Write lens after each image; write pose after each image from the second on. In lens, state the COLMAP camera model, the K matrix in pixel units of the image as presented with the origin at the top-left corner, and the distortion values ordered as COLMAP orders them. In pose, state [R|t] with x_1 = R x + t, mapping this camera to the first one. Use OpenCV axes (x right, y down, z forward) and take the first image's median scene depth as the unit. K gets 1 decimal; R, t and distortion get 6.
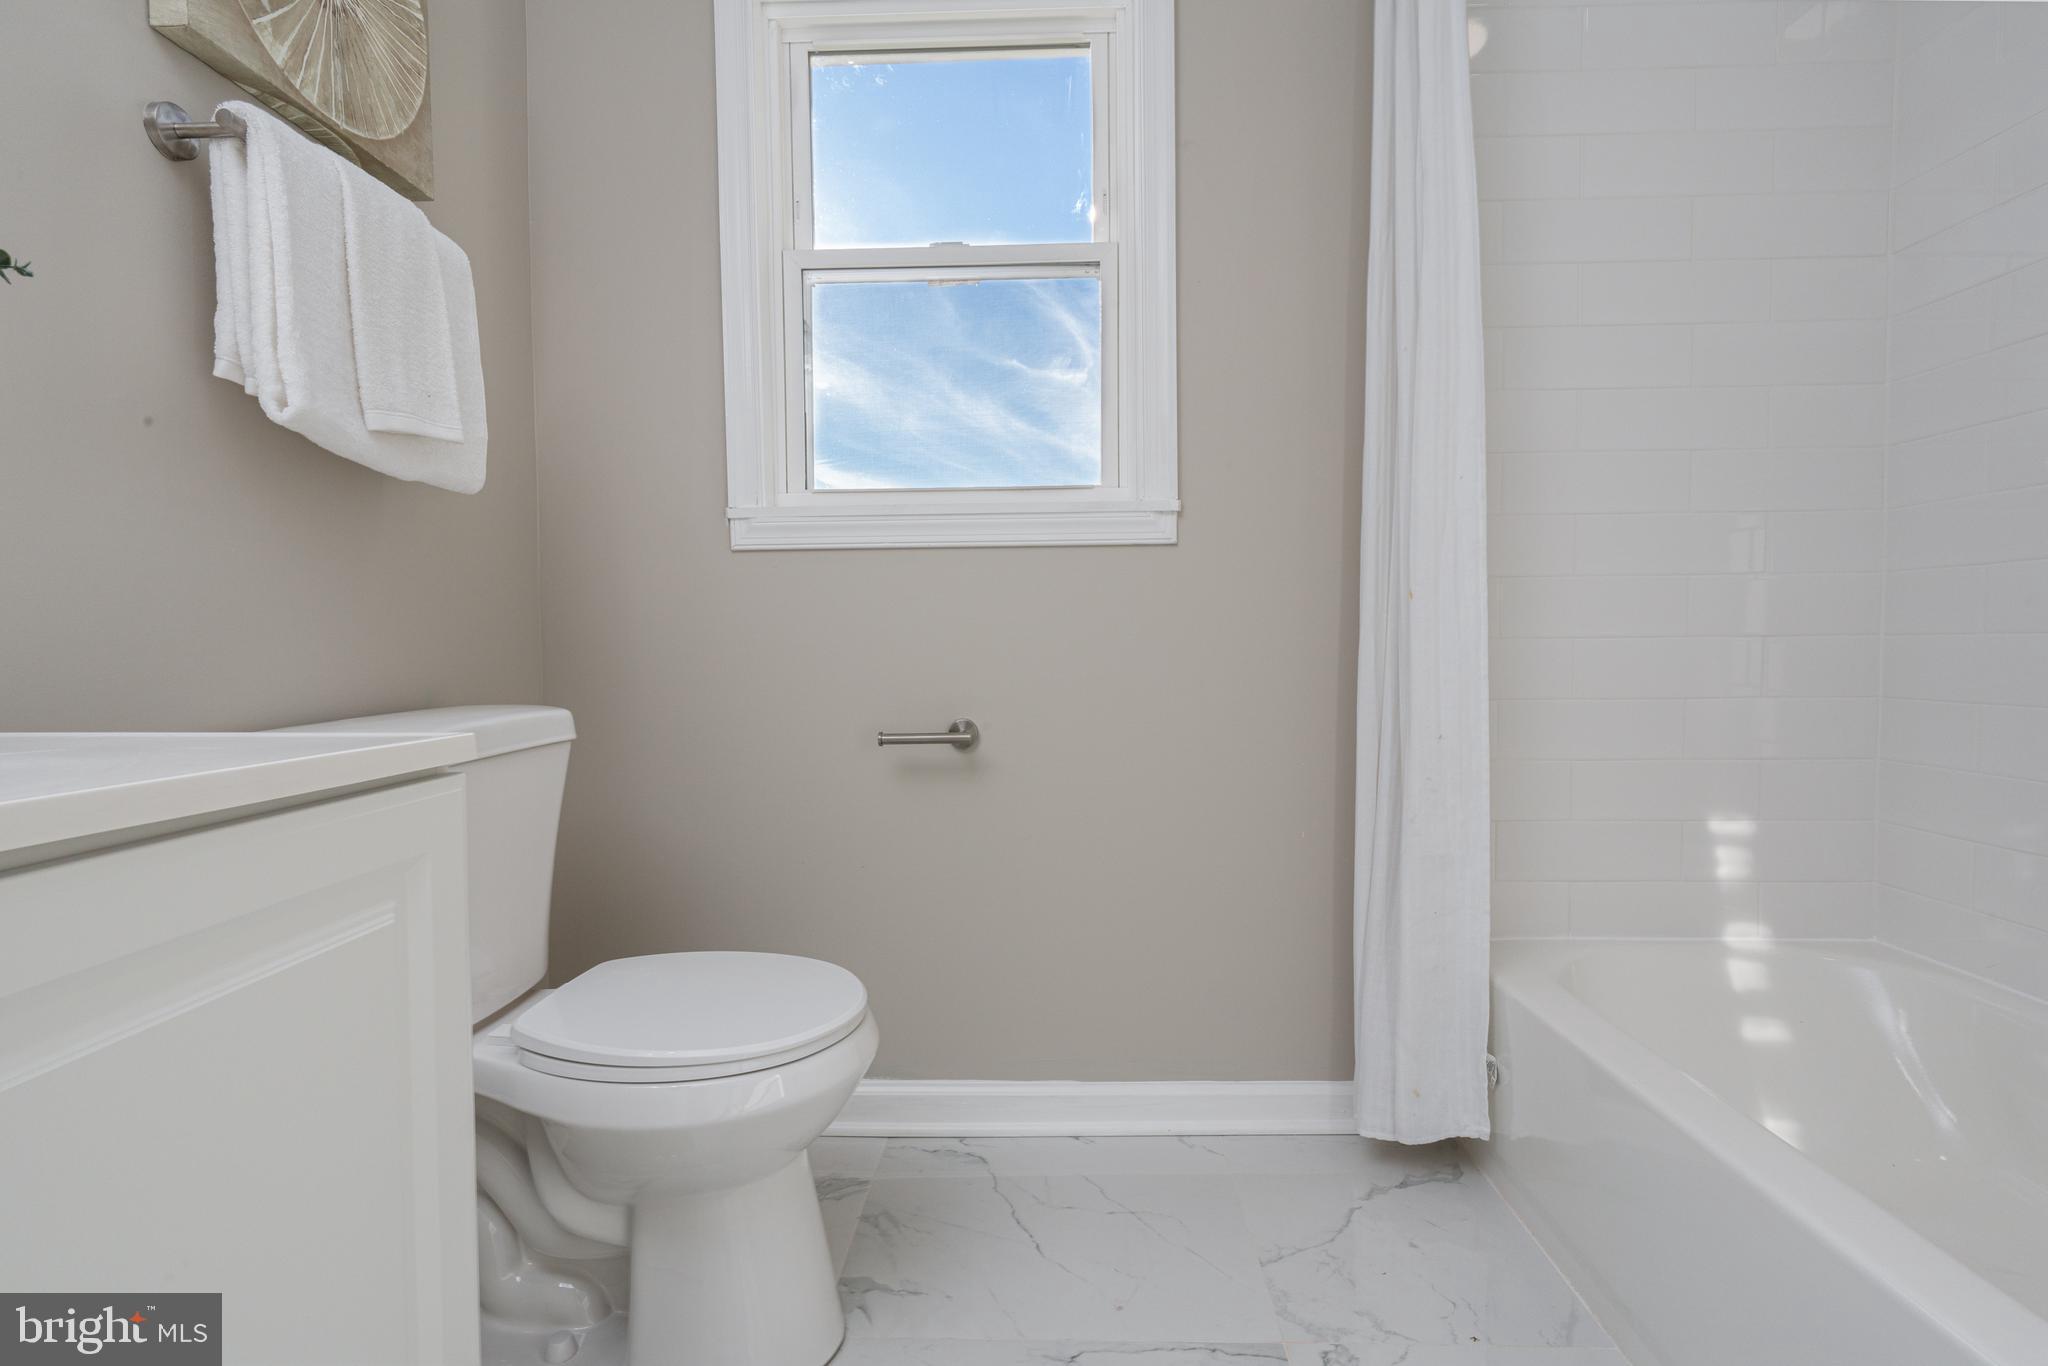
lens RADIAL K [[978.5, 0, 1018.2], [0, 978.5, 678.1], [0, 0, 1]] dist [0.002622, 0.000498]
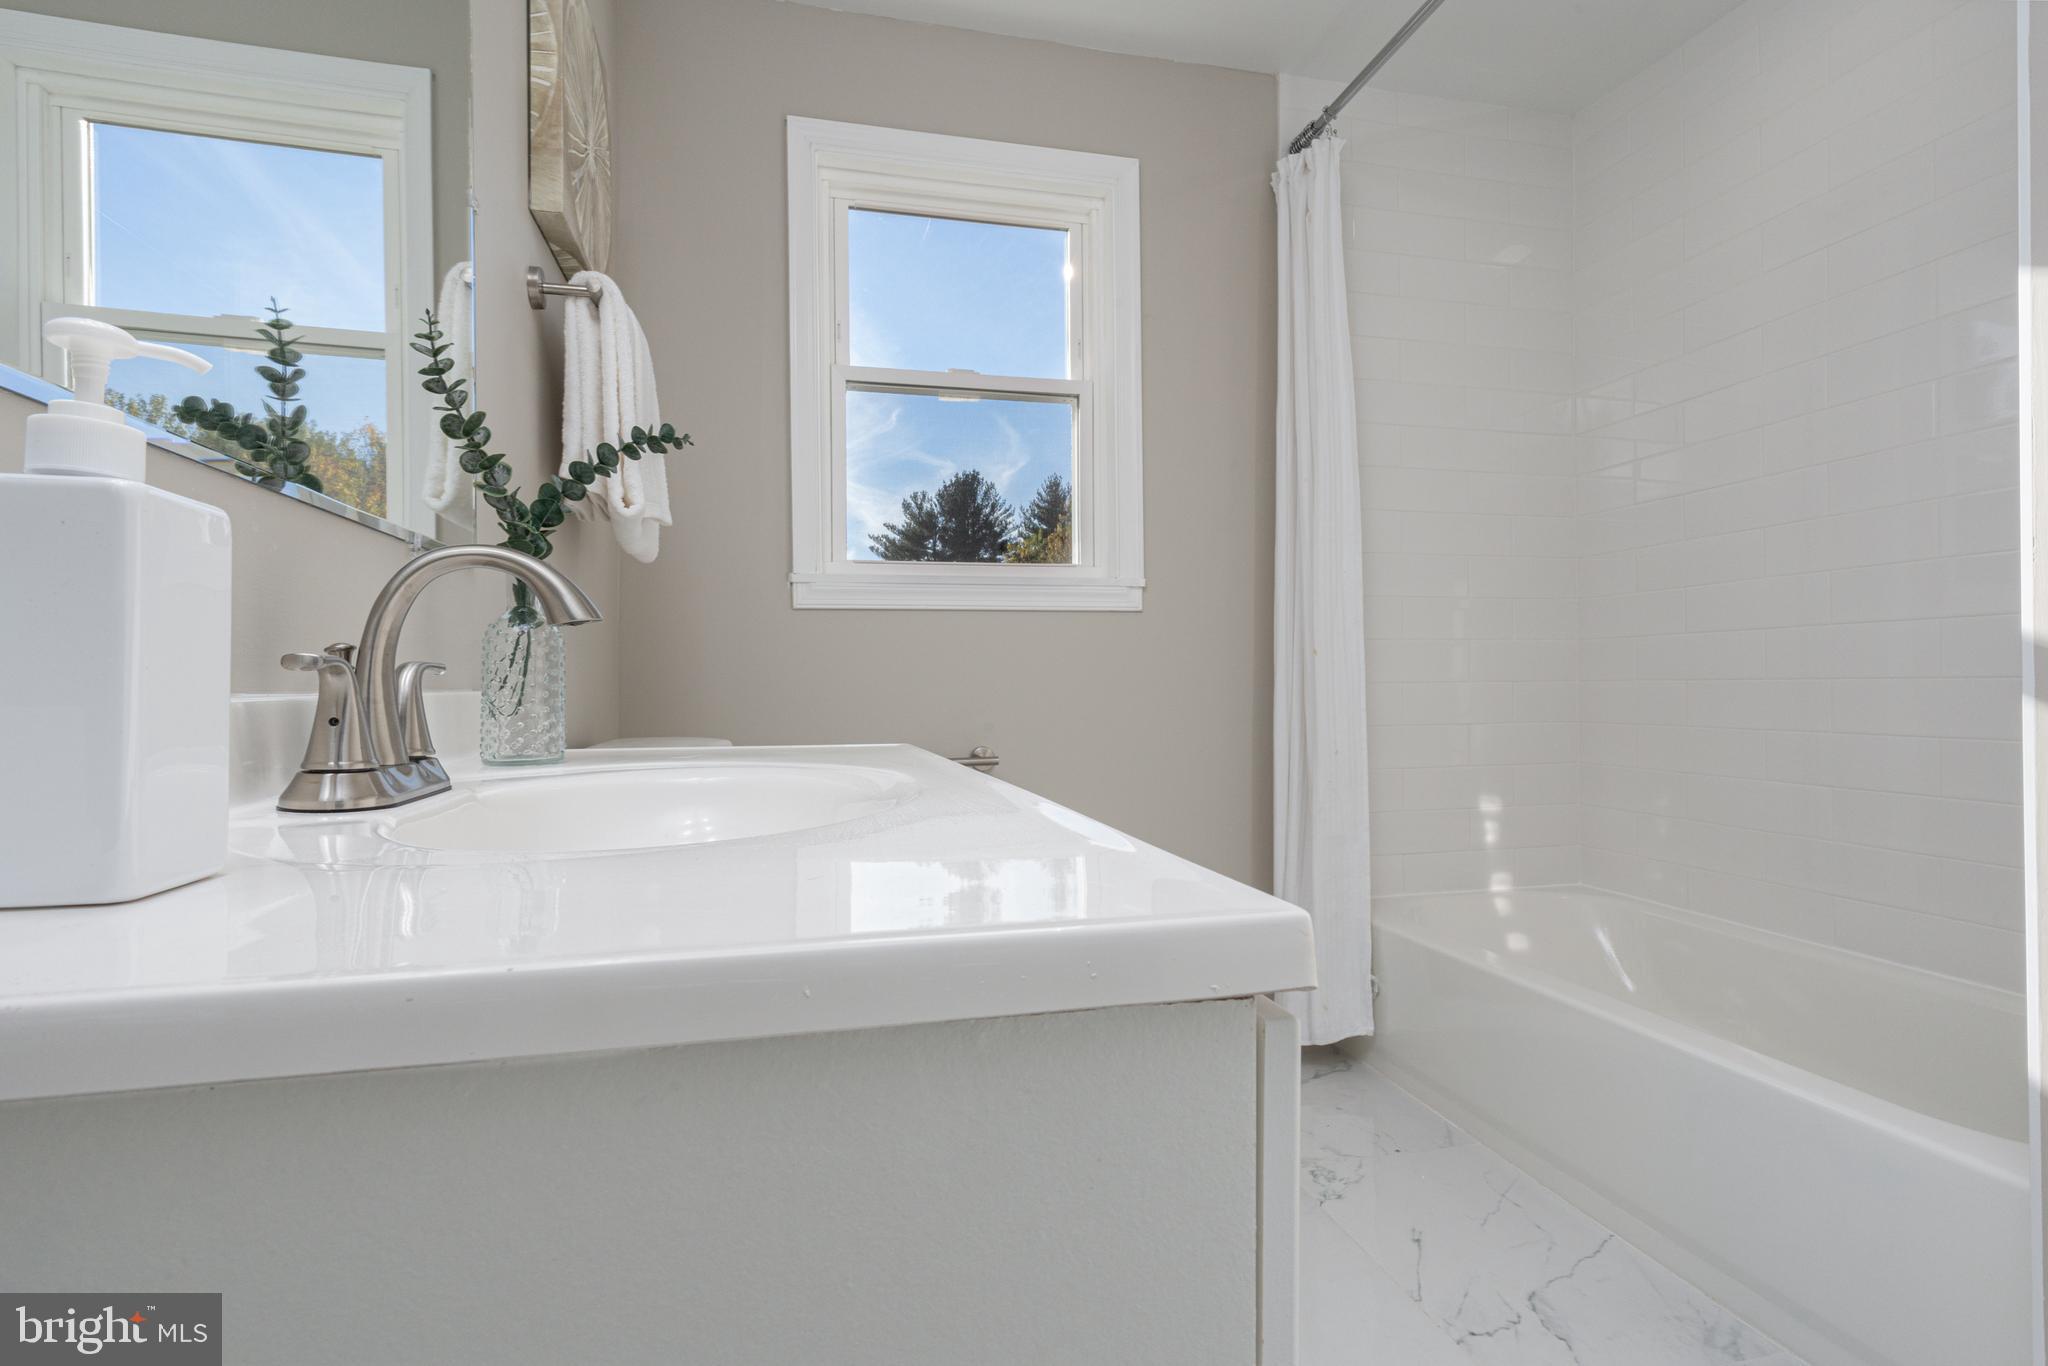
lens RADIAL K [[969.1, 0, 1027.9], [0, 969.1, 684.5], [0, 0, 1]] dist [0.014488, 0.000269]
pose [[0.966165, 0.002388, 0.257915, -0.424444], [0.008454, 0.999127, -0.040919, 0.018533], [-0.257787, 0.041715, 0.965301, -0.292357]]
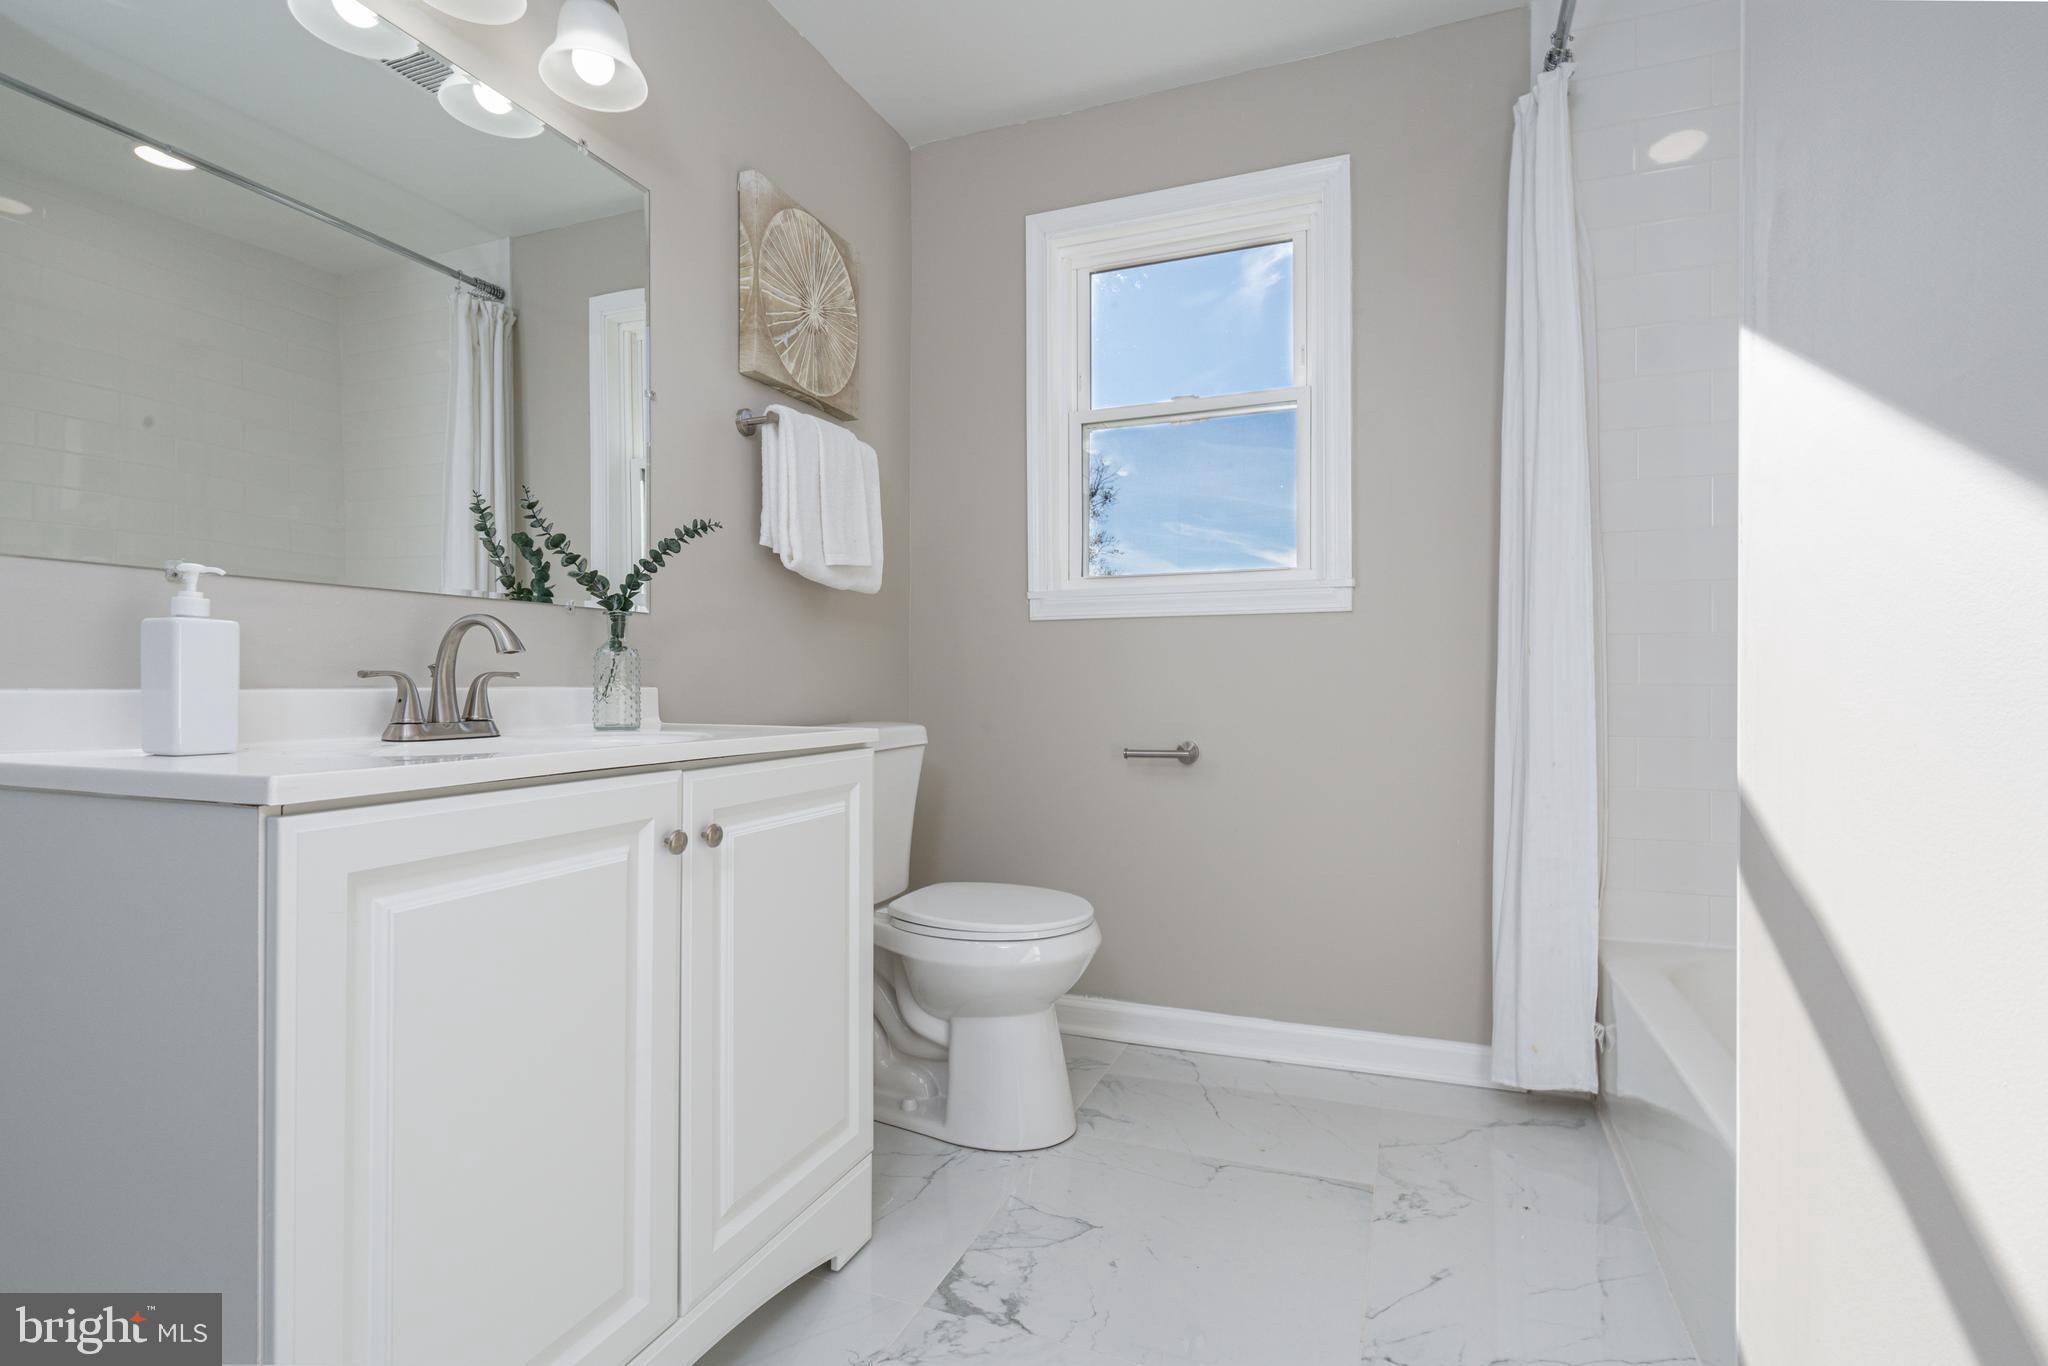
lens RADIAL K [[967.6, 0, 1024.0], [0, 967.6, 683.0], [0, 0, 1]] dist [0.000505, 0.000121]
pose [[0.942758, 0.007488, -0.333395, 0.234555], [-0.020780, 0.999124, -0.036322, 0.018404], [0.332831, 0.041171, 0.942087, -0.464815]]
